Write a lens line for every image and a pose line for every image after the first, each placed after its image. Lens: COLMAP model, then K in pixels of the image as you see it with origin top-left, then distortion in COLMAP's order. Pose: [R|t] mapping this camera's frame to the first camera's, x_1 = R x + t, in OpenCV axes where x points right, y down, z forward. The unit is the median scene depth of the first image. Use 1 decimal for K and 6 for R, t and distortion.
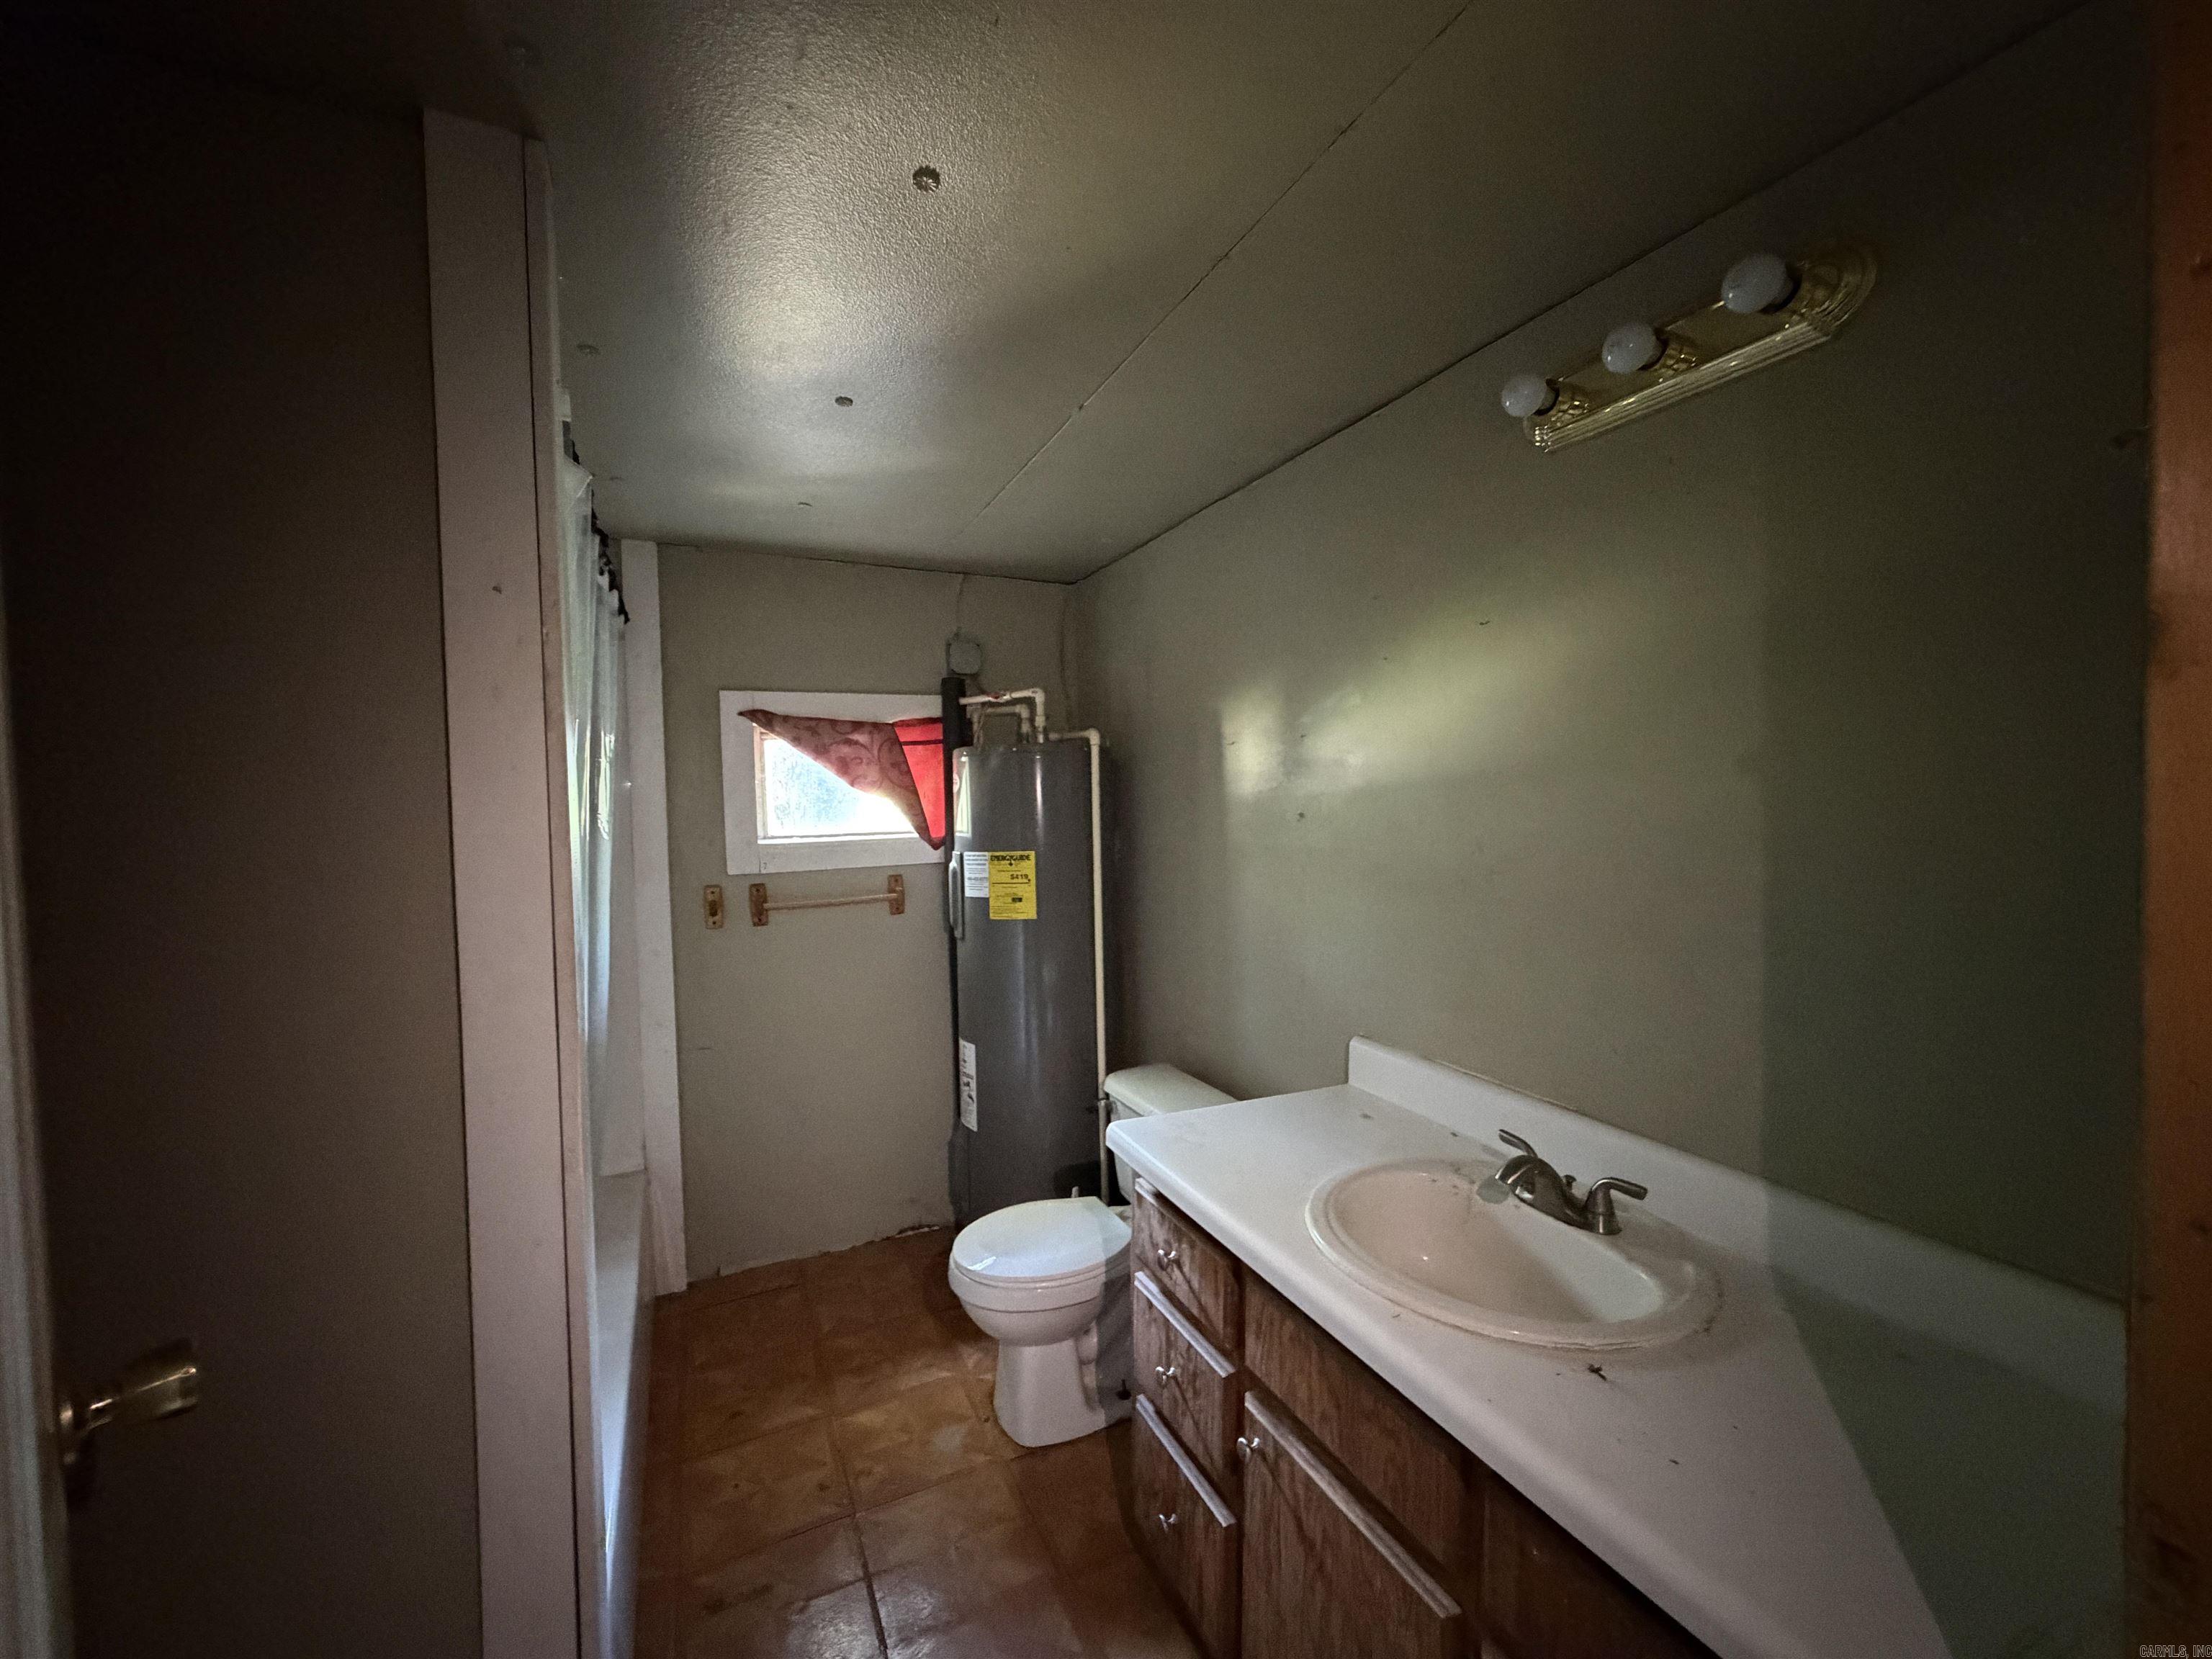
lens RADIAL K [[878.7, 0, 1101.4], [0, 878.7, 830.8], [0, 0, 1]] dist [0.000620, -0.000178]
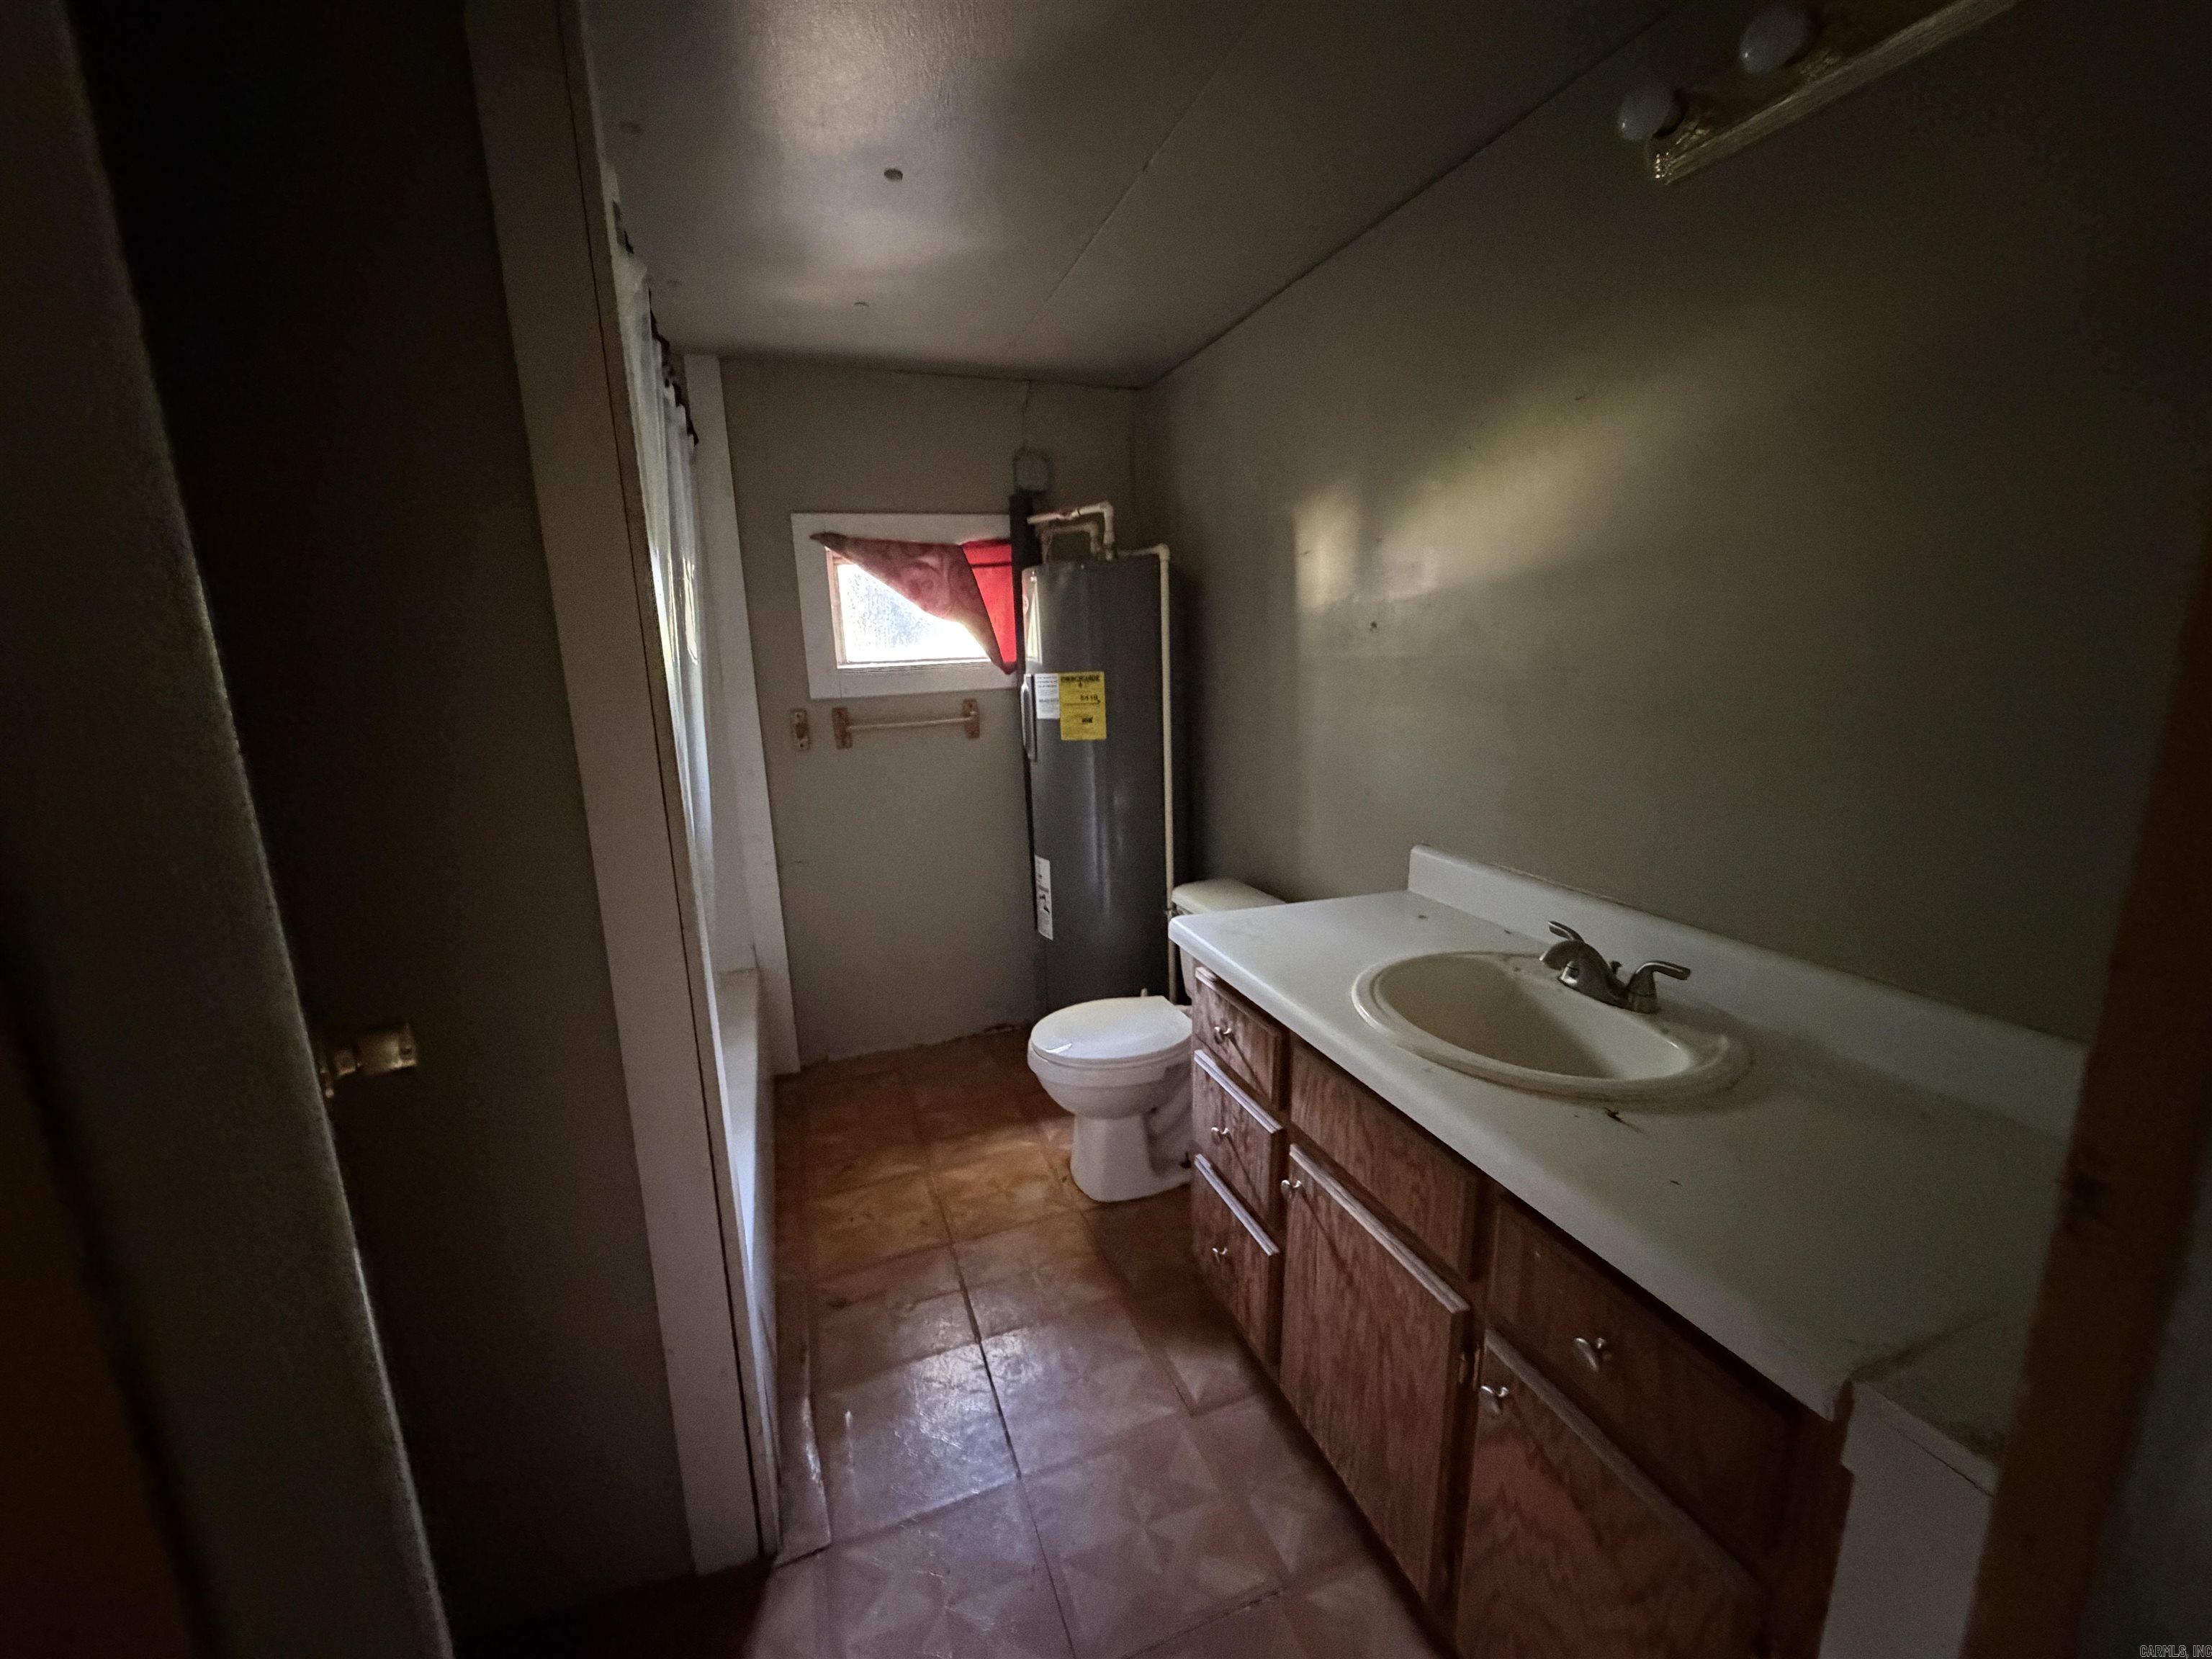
lens RADIAL K [[878.7, 0, 1101.4], [0, 878.7, 830.8], [0, 0, 1]] dist [0.000620, -0.000178]
pose [[0.995992, 0.005442, -0.089281, 0.012344], [0.010117, 0.984889, 0.172890, 0.029659], [0.088873, -0.173100, 0.980886, -0.019349]]
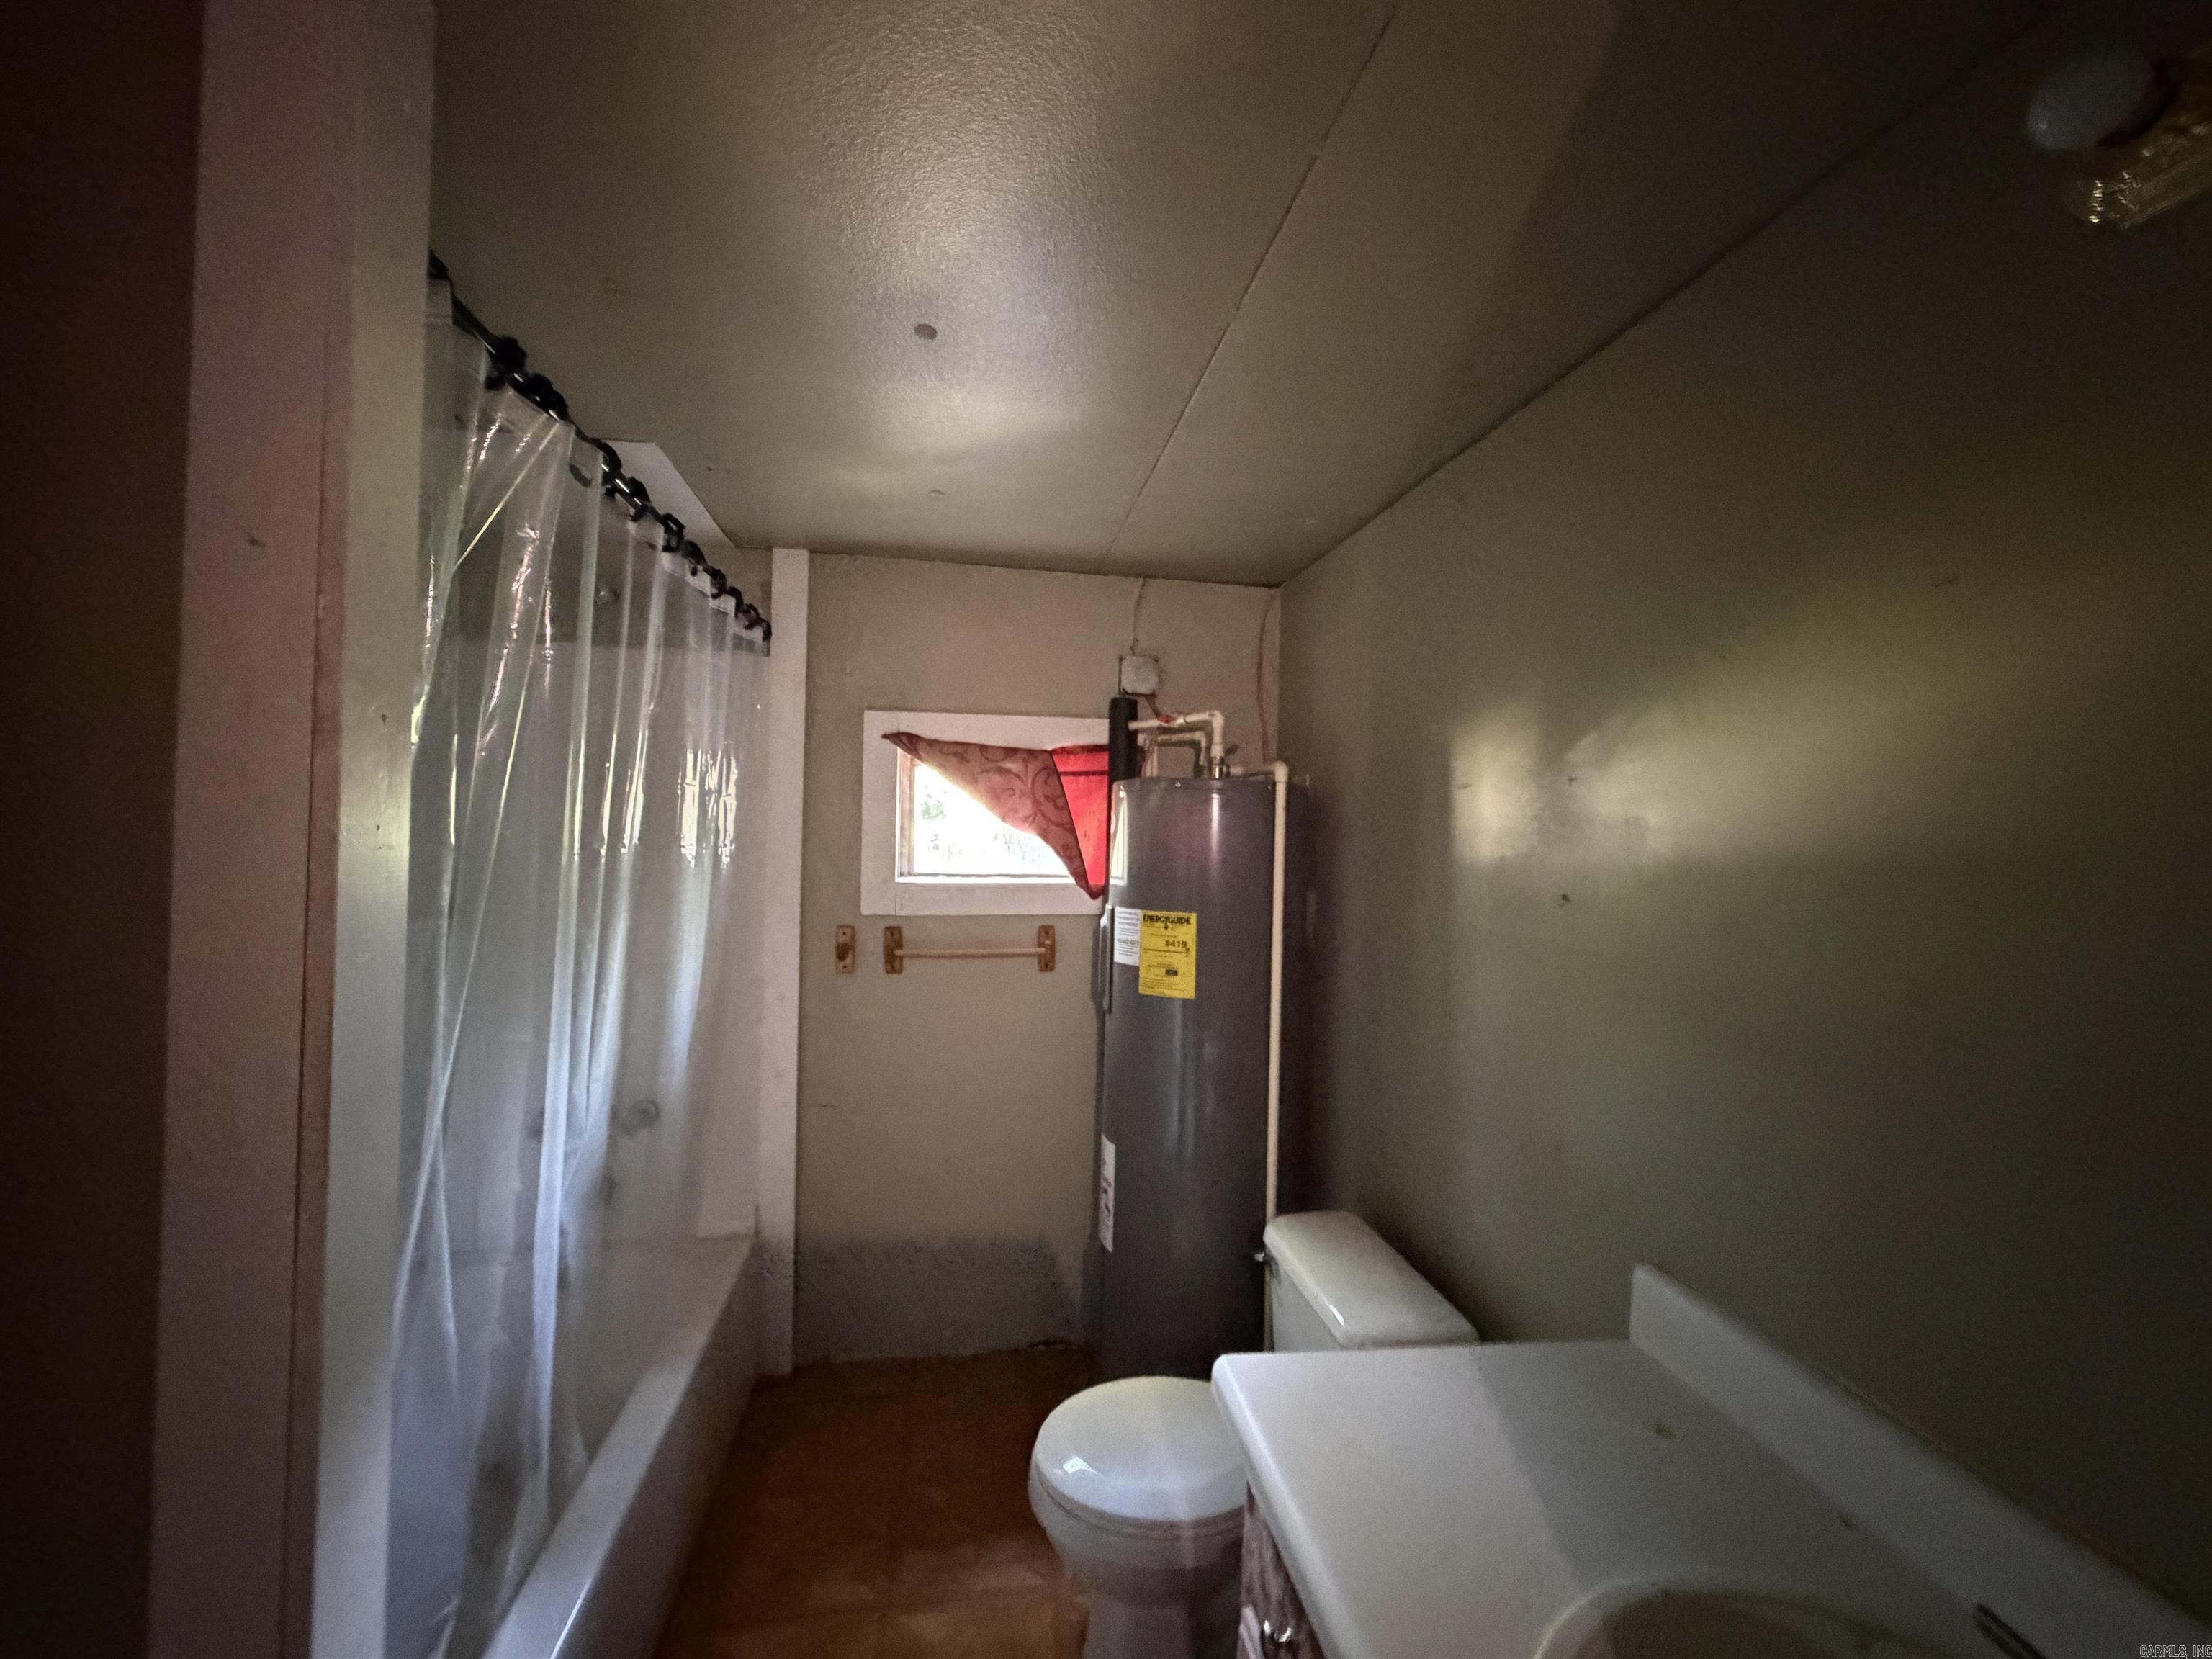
lens RADIAL K [[878.7, 0, 1101.4], [0, 878.7, 830.8], [0, 0, 1]] dist [0.000620, -0.000178]
pose [[0.960172, 0.043468, -0.276007, 0.059807], [-0.052695, 0.998270, -0.026098, -0.027101], [0.274395, 0.039603, 0.960801, 0.216457]]
